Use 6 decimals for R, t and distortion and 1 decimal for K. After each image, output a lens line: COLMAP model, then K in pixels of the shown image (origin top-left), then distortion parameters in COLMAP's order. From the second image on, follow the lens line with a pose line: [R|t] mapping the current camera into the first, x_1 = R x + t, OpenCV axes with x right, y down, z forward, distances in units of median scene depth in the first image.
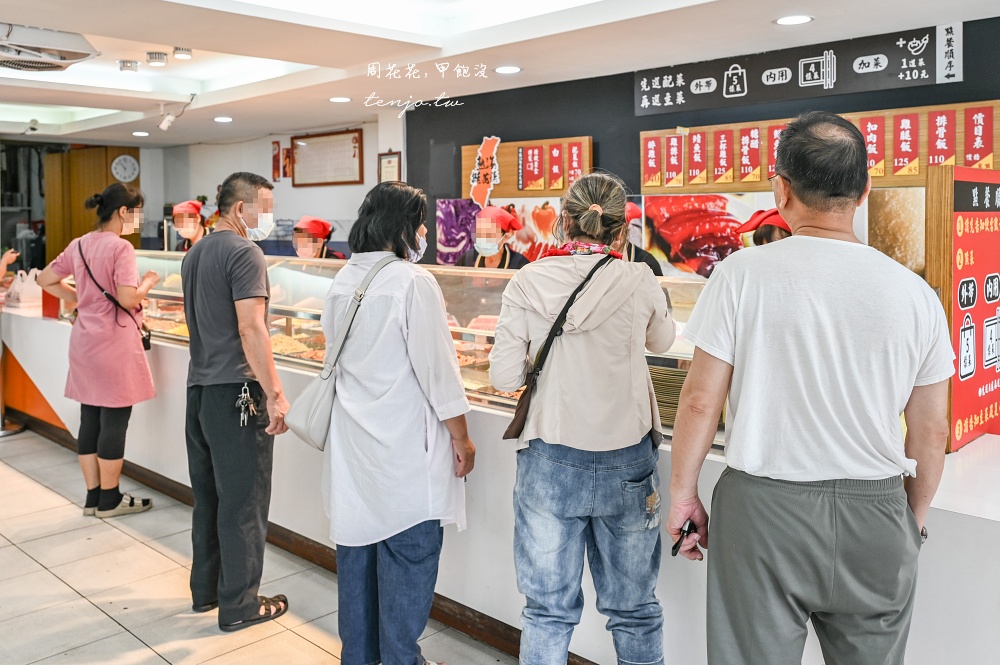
lens RADIAL K [[881.7, 0, 494.0], [0, 881.7, 325.3], [0, 0, 1]] dist [-0.011692, 0.008287]
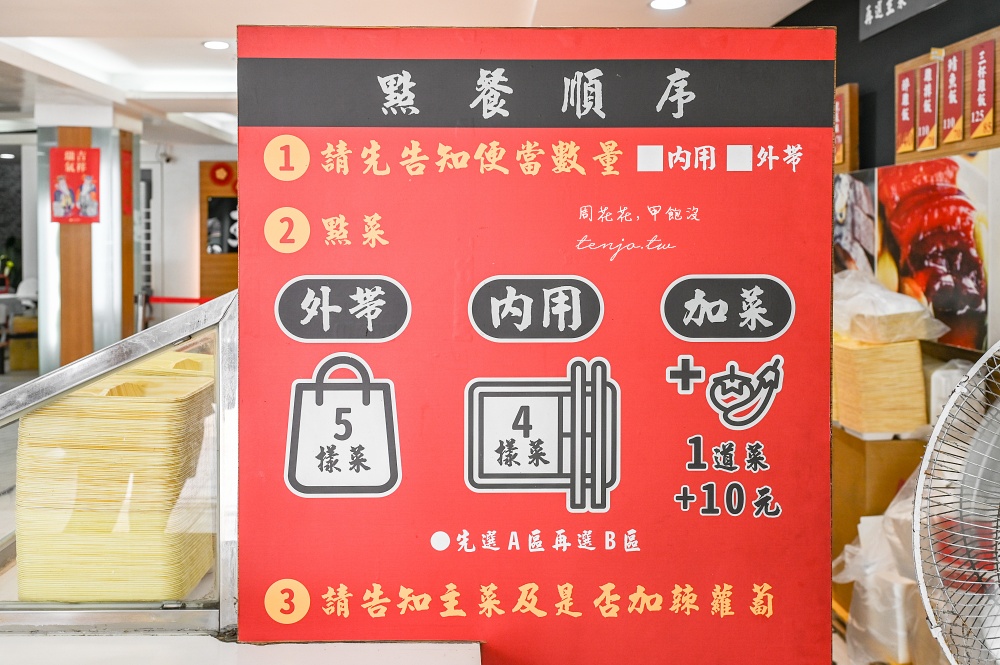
lens RADIAL K [[939.4, 0, 497.0], [0, 939.4, 330.0], [0, 0, 1]] dist [0.014420, 0.011091]
pose [[0.701625, 0.073618, -0.708733, 0.479511], [-0.090559, 0.995796, 0.013784, -0.019409], [0.706768, 0.054511, 0.705342, 0.364011]]
